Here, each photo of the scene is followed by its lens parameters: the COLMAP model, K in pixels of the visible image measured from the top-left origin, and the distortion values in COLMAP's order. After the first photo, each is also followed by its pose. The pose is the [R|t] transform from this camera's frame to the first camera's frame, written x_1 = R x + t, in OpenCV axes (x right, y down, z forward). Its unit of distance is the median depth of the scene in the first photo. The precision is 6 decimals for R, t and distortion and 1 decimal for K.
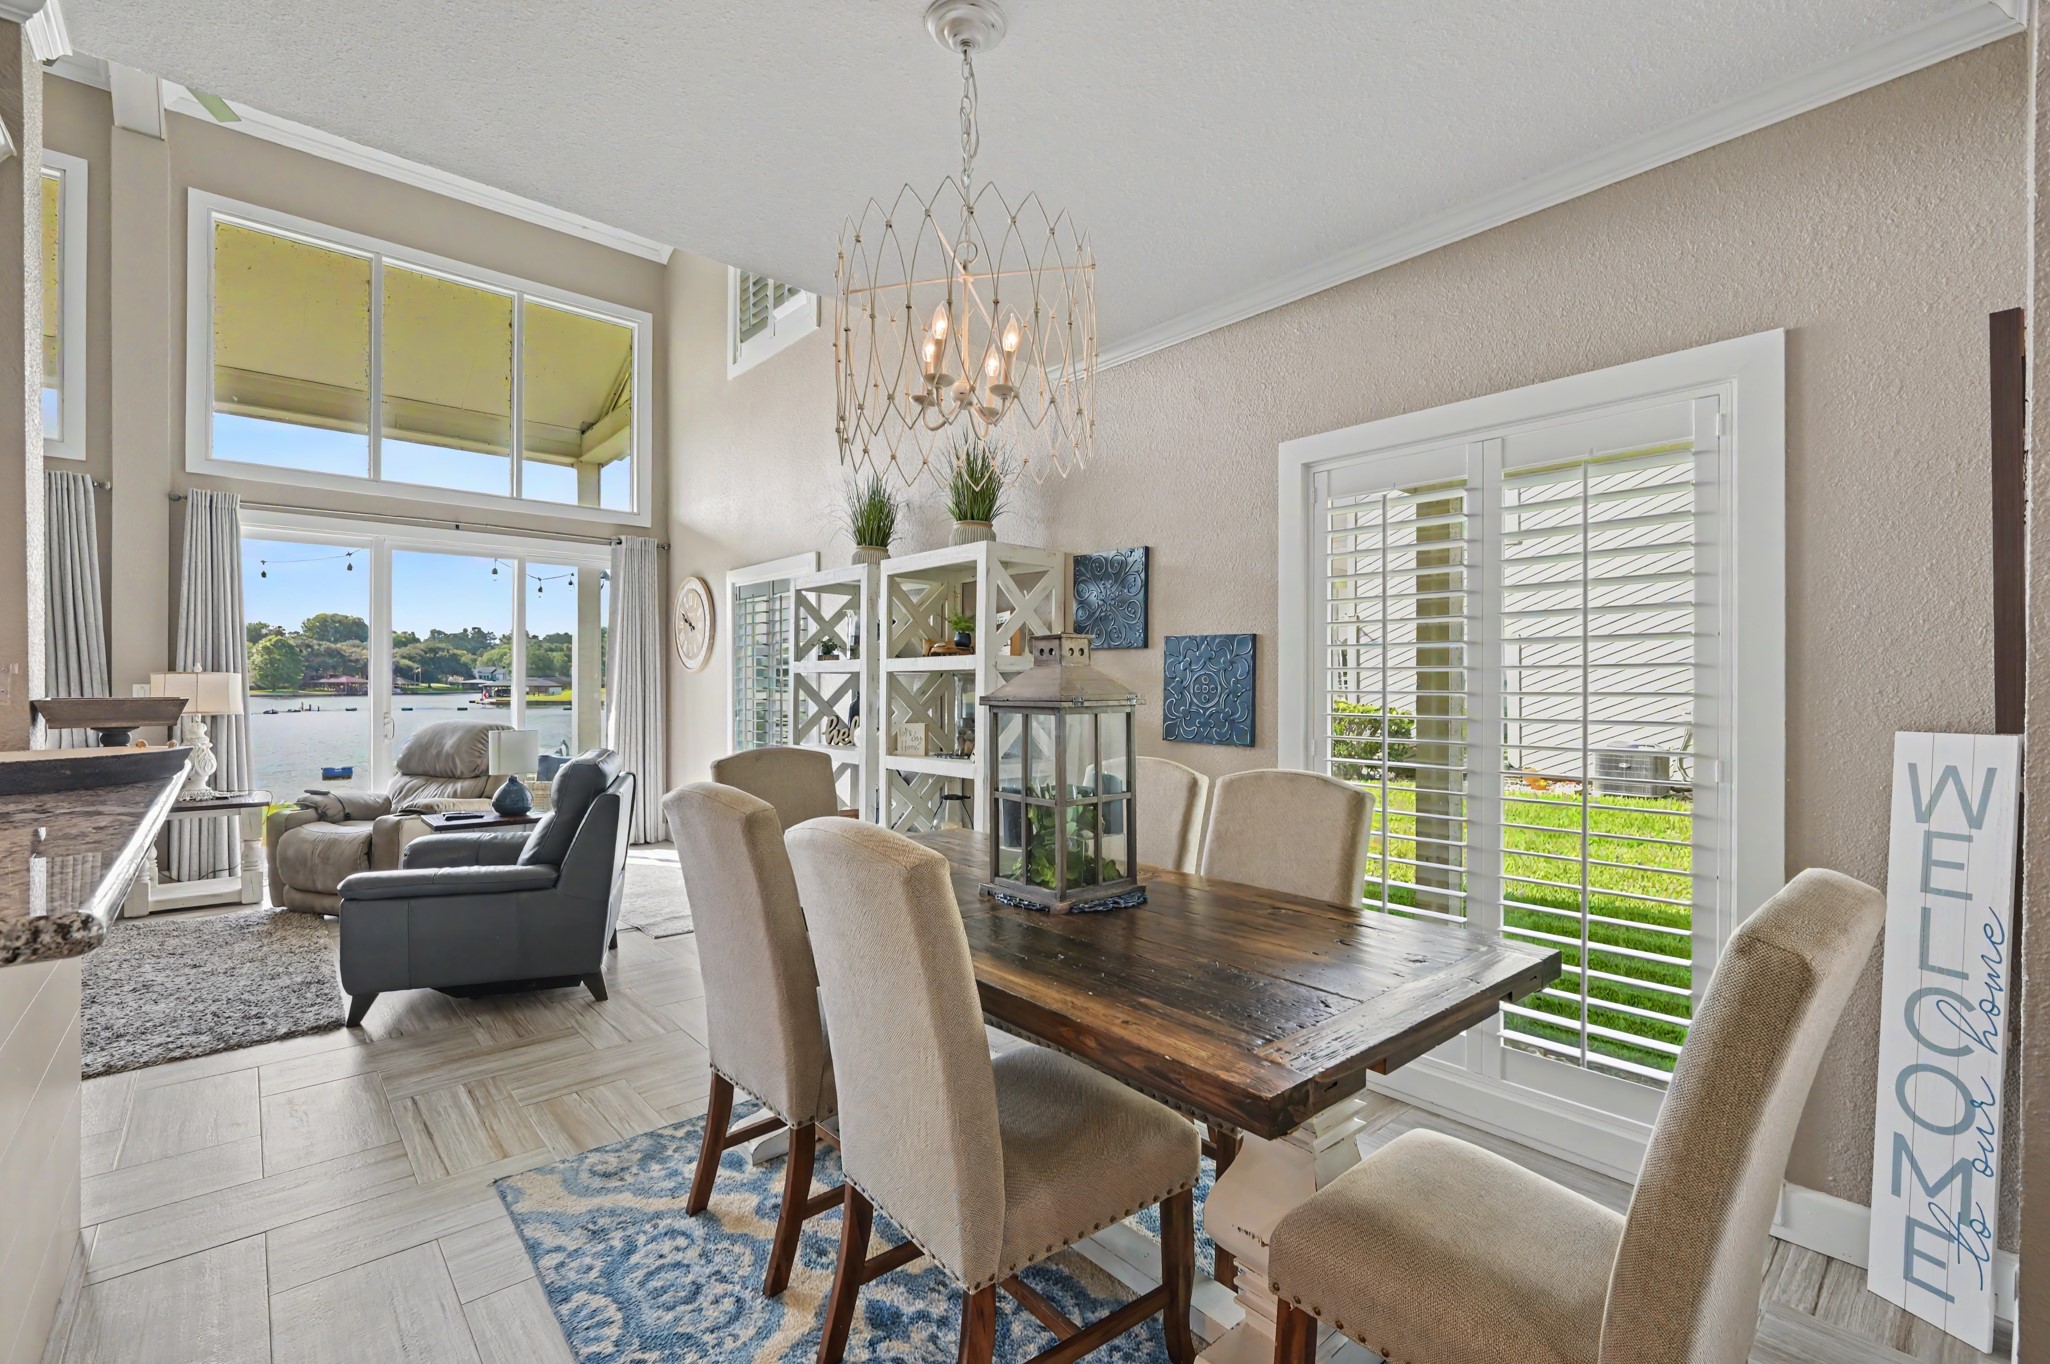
lens RADIAL K [[901.8, 0, 1025.0], [0, 901.8, 682.0], [0, 0, 1]] dist [0.003490, 0.000293]
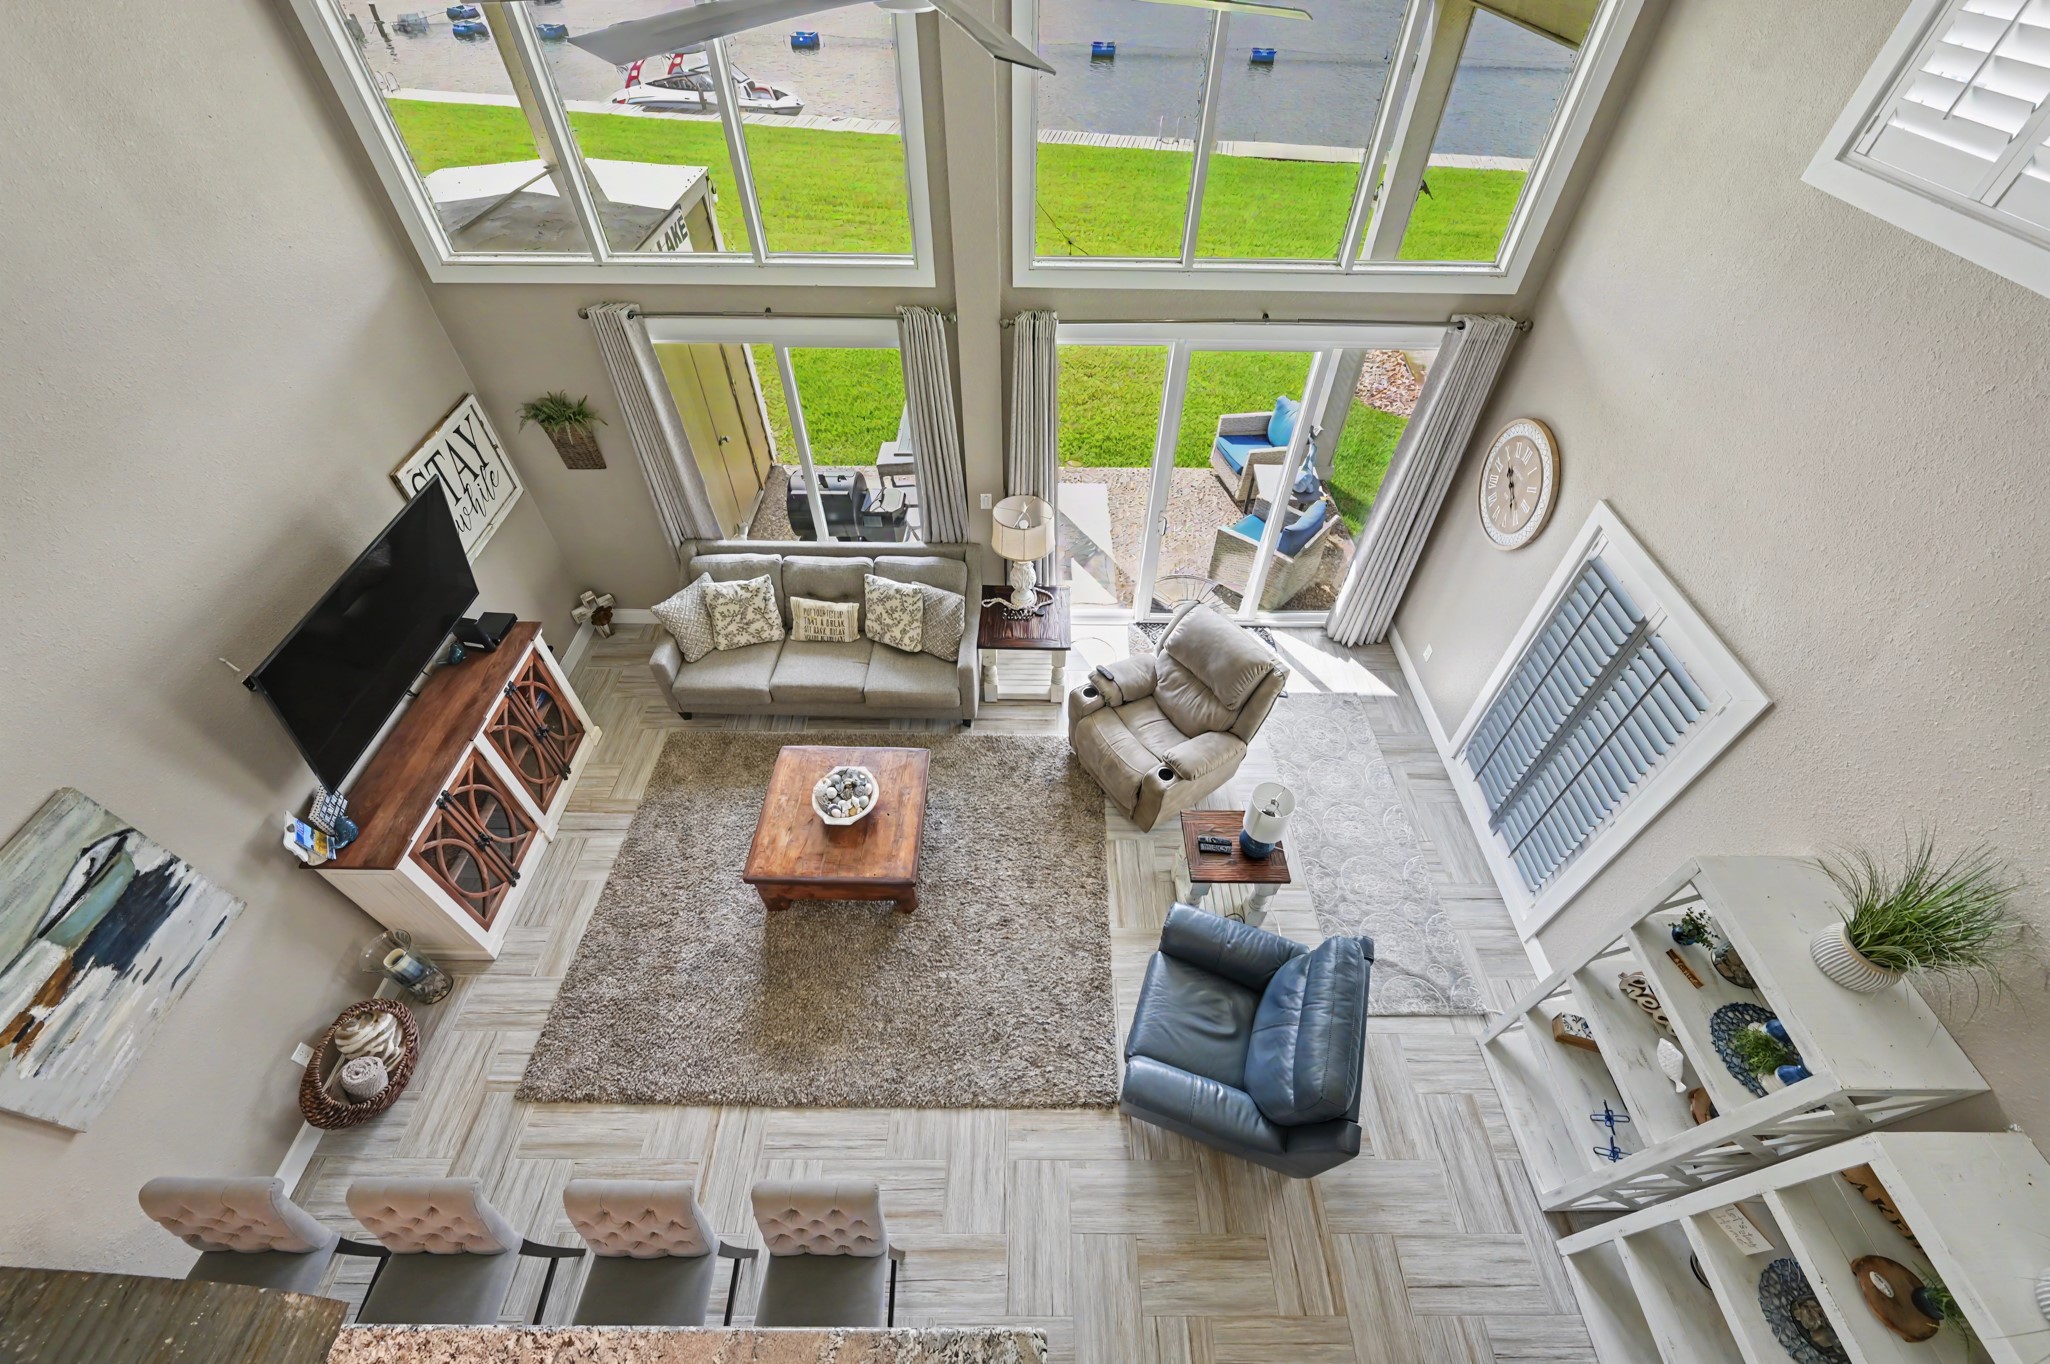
lens RADIAL K [[815.0, 0, 1025.7], [0, 815.0, 682.5], [0, 0, 1]] dist [-0.002236, 0.000117]
pose [[0.753114, 0.487660, -0.441595, -0.656708], [-0.004666, 0.675172, 0.737645, -0.985248], [0.657873, -0.553471, 0.510757, 0.670726]]
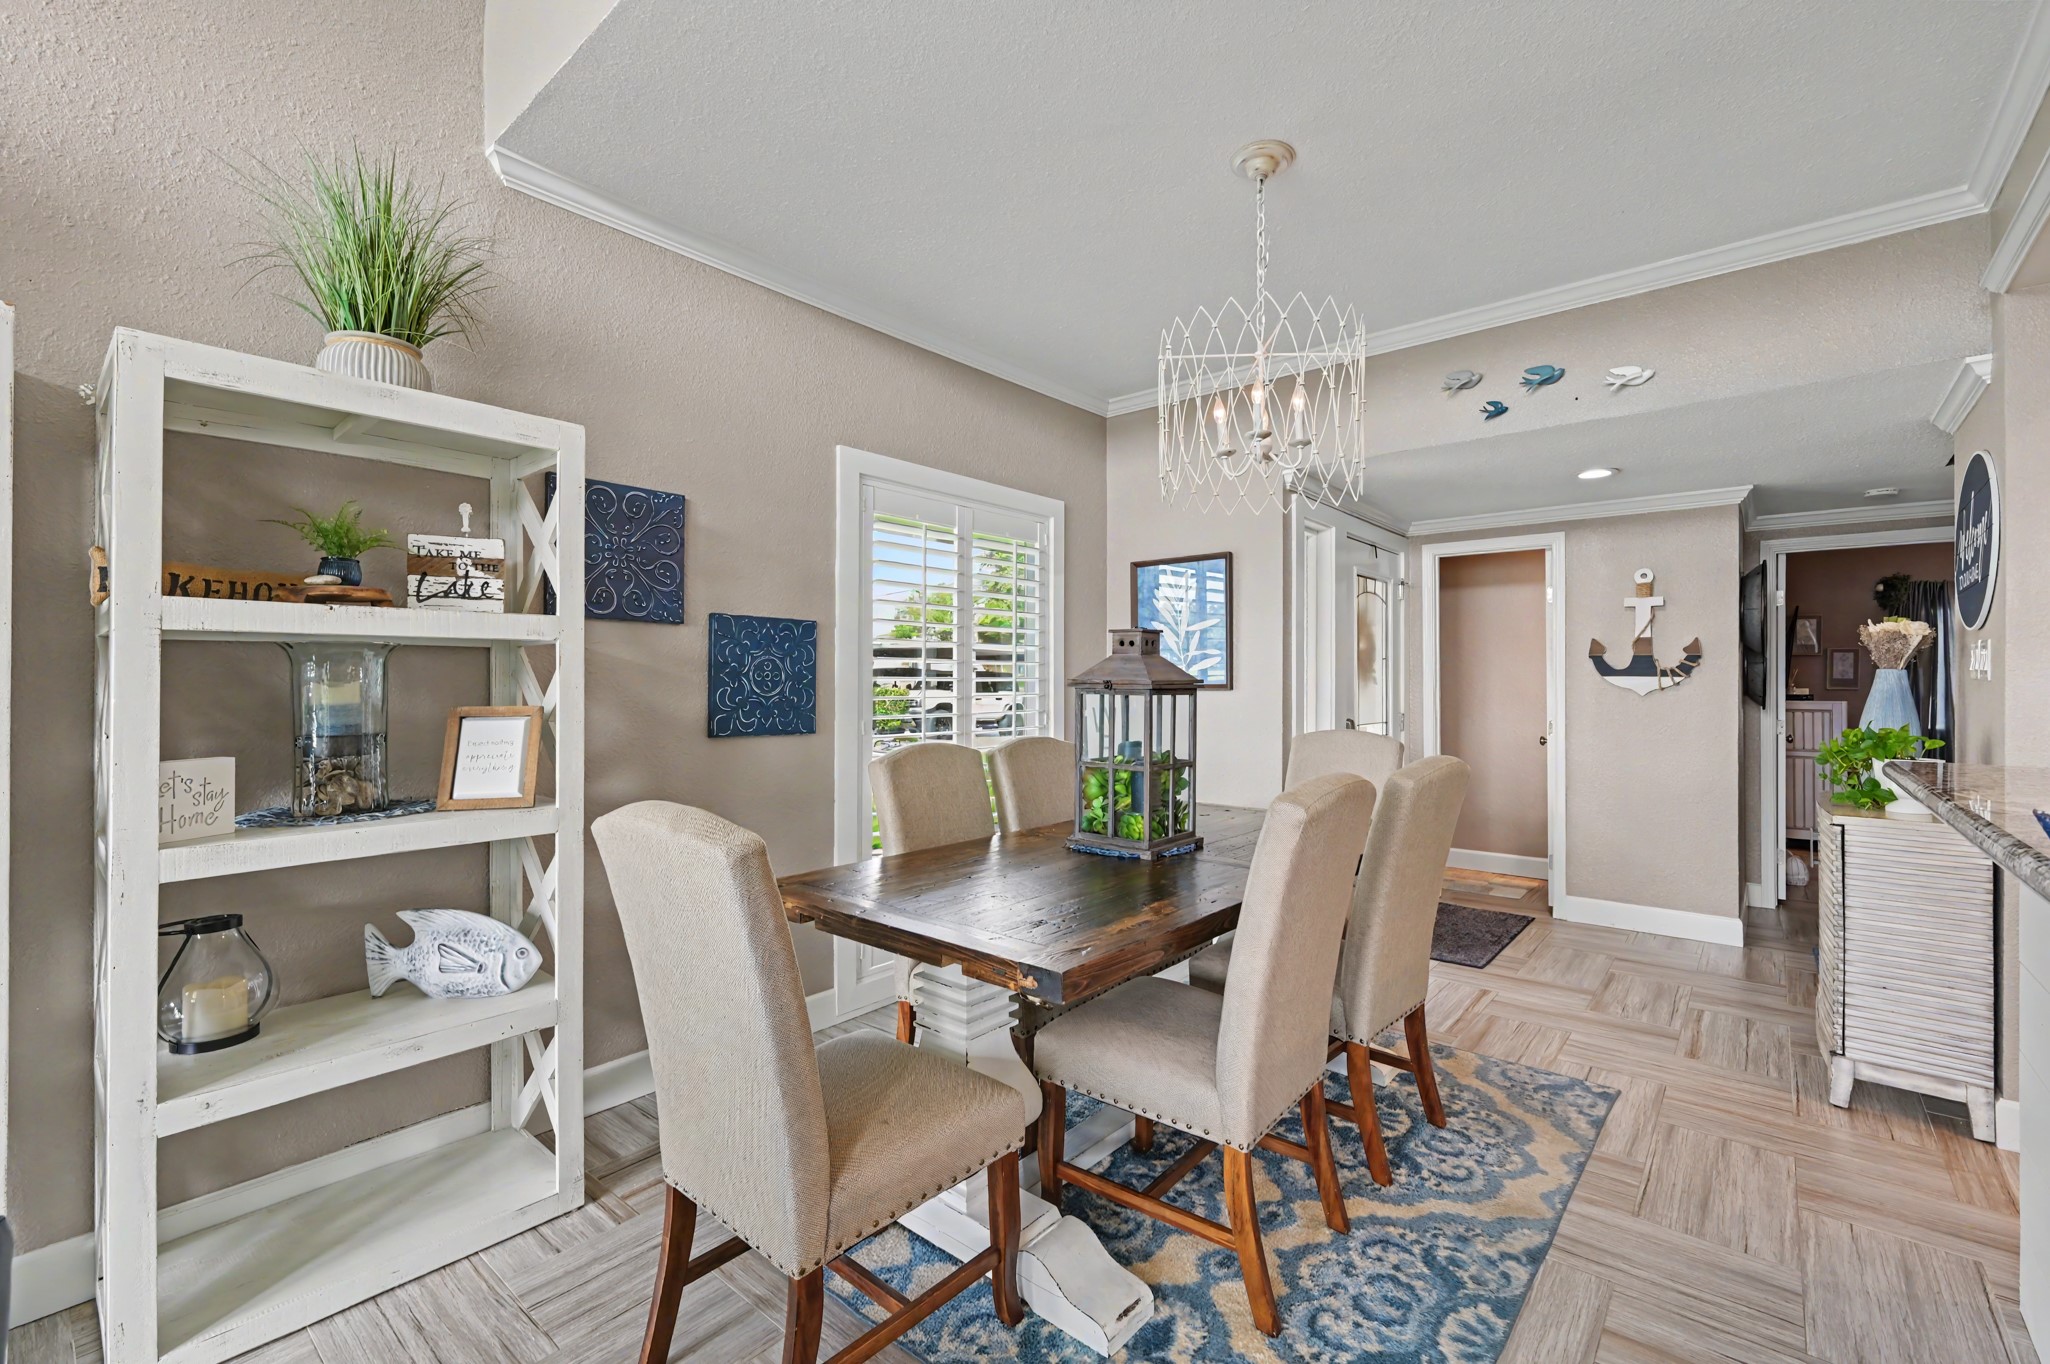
lens RADIAL K [[875.0, 0, 1029.2], [0, 875.0, 675.4], [0, 0, 1]] dist [0.000300, -0.000233]
pose [[-0.151705, 0.003626, 0.988419, -0.744349], [-0.006258, 0.999970, -0.004629, 0.010202], [-0.988406, -0.006888, -0.151678, 0.903975]]
